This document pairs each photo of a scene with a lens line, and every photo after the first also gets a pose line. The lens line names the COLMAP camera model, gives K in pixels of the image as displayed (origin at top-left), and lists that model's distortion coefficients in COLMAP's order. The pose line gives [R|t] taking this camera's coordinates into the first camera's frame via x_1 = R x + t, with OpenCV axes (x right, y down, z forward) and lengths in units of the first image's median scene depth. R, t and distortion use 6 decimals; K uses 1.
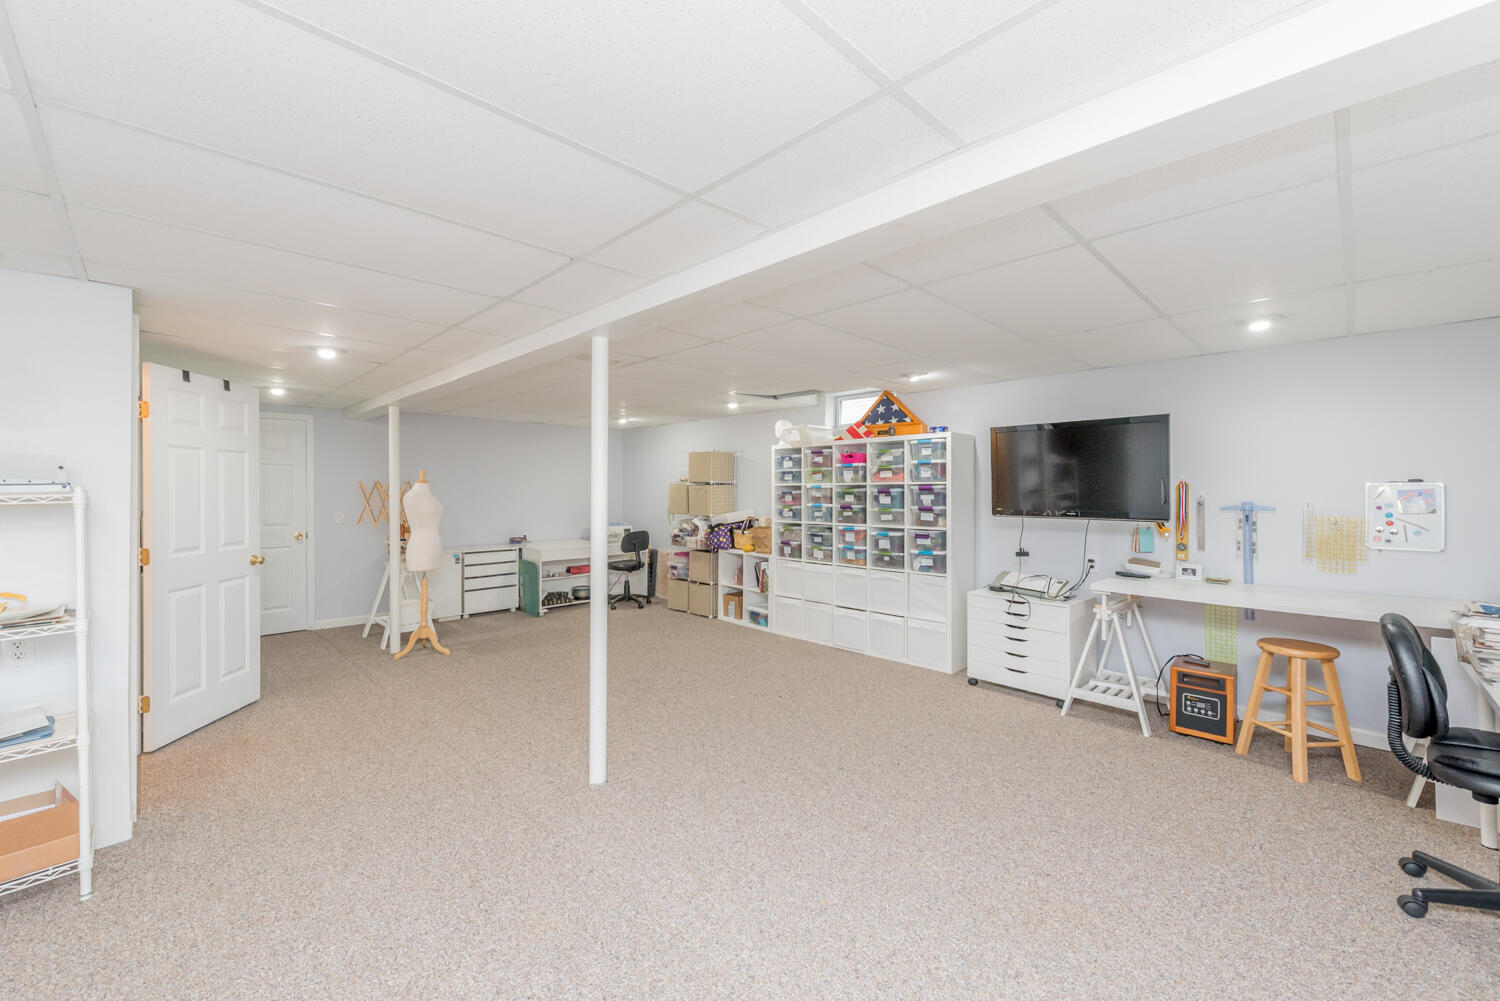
lens RADIAL K [[601.1, 0, 750.7], [0, 601.1, 490.3], [0, 0, 1]] dist [0.001717, -0.001322]
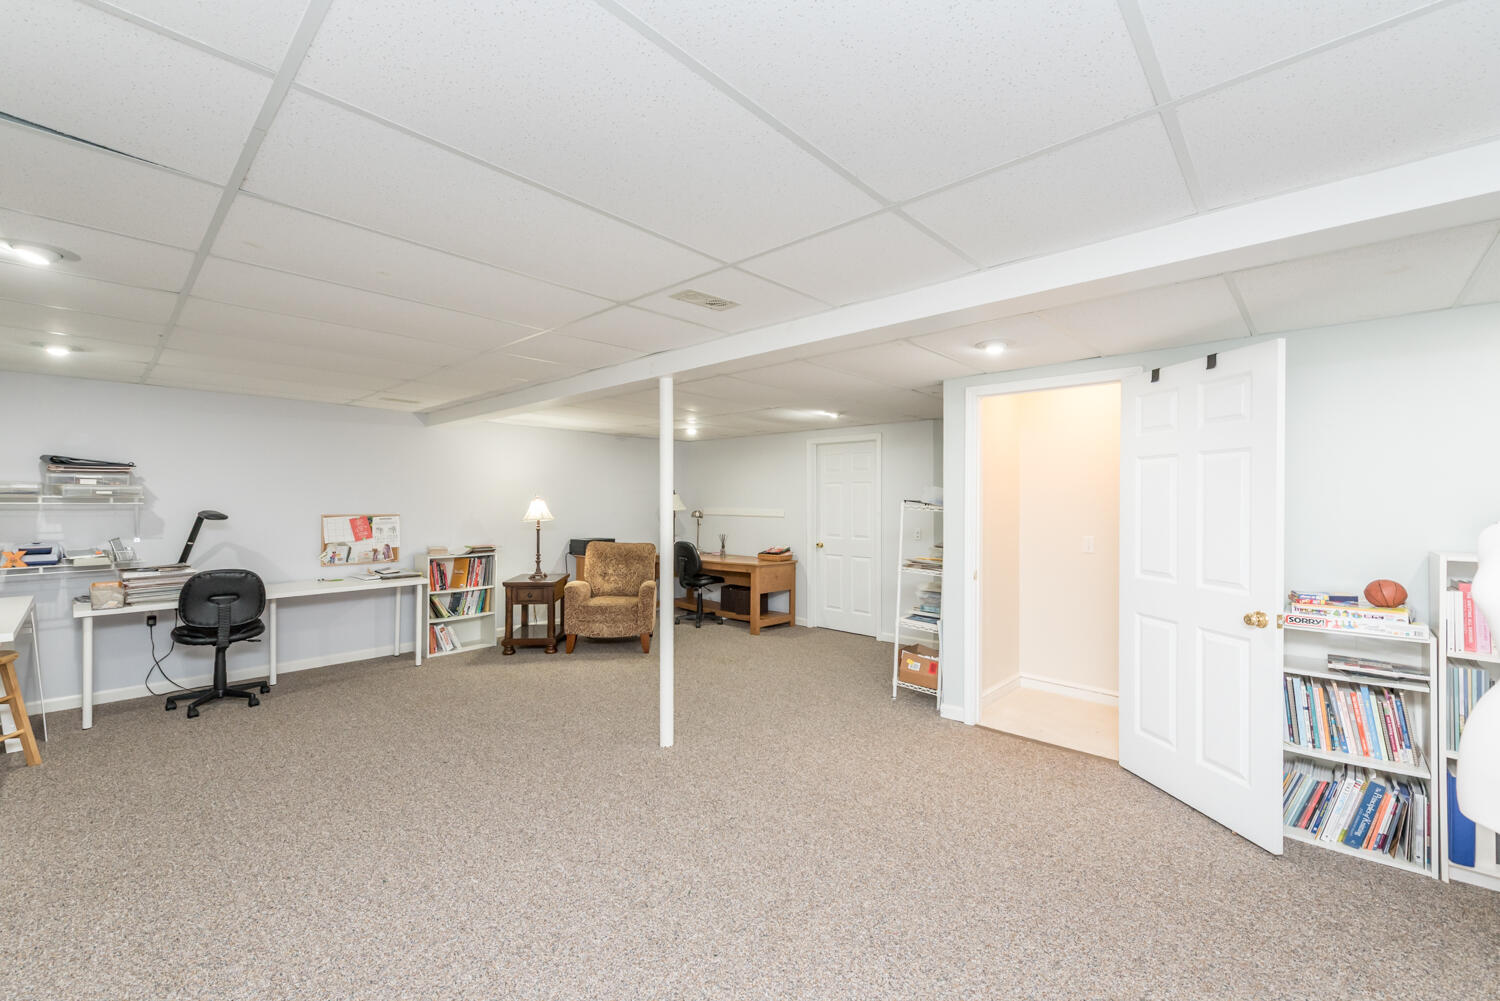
lens RADIAL K [[601.1, 0, 745.8], [0, 601.1, 498.3], [0, 0, 1]] dist [0.001717, -0.001322]
pose [[-0.999448, -0.002668, -0.033111, -0.201368], [-0.002661, 0.999996, -0.000262, -0.006090], [0.033111, -0.000174, -0.999452, 1.197336]]
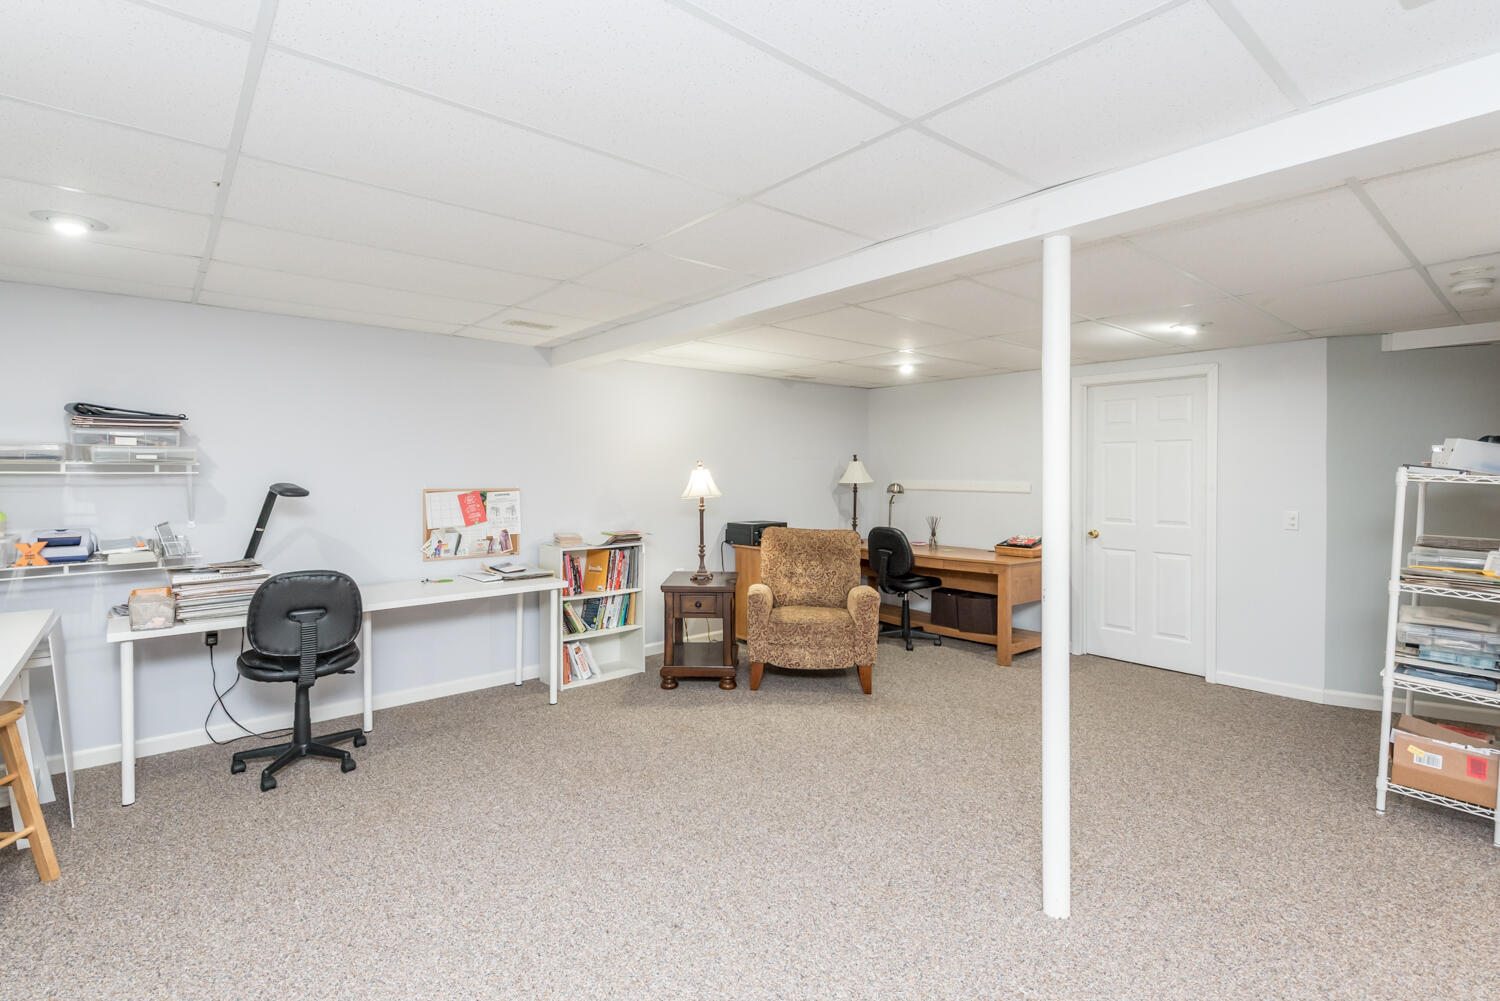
lens RADIAL K [[694.1, 0, 742.7], [0, 694.1, 480.7], [0, 0, 1]] dist [0.004391, -0.002278]
pose [[-0.995584, -0.001493, 0.093868, 0.009984], [0.000029, 0.999869, 0.016213, -0.000730], [-0.093879, 0.016144, -0.995453, 0.966182]]
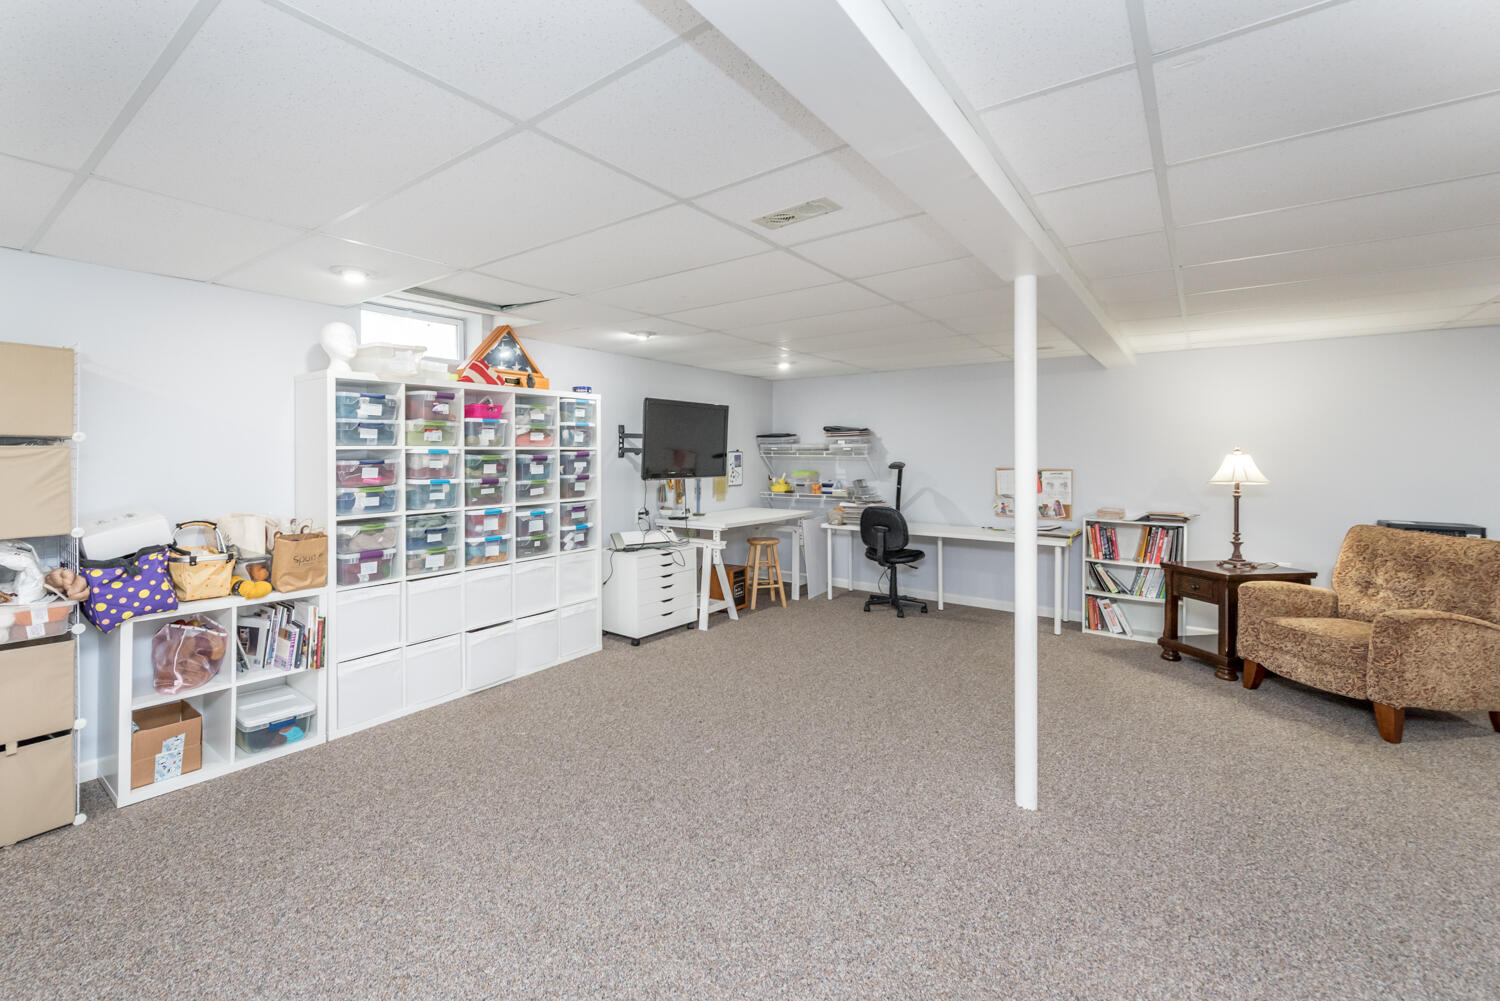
lens RADIAL K [[634.2, 0, 683.5], [0, 634.2, 456.6], [0, 0, 1]] dist [0.003661, -0.000043]
pose [[-0.101880, -0.005614, 0.994781, -0.588559], [0.002259, 0.999980, 0.005875, -0.004761], [-0.994794, 0.002846, -0.101865, 0.847073]]
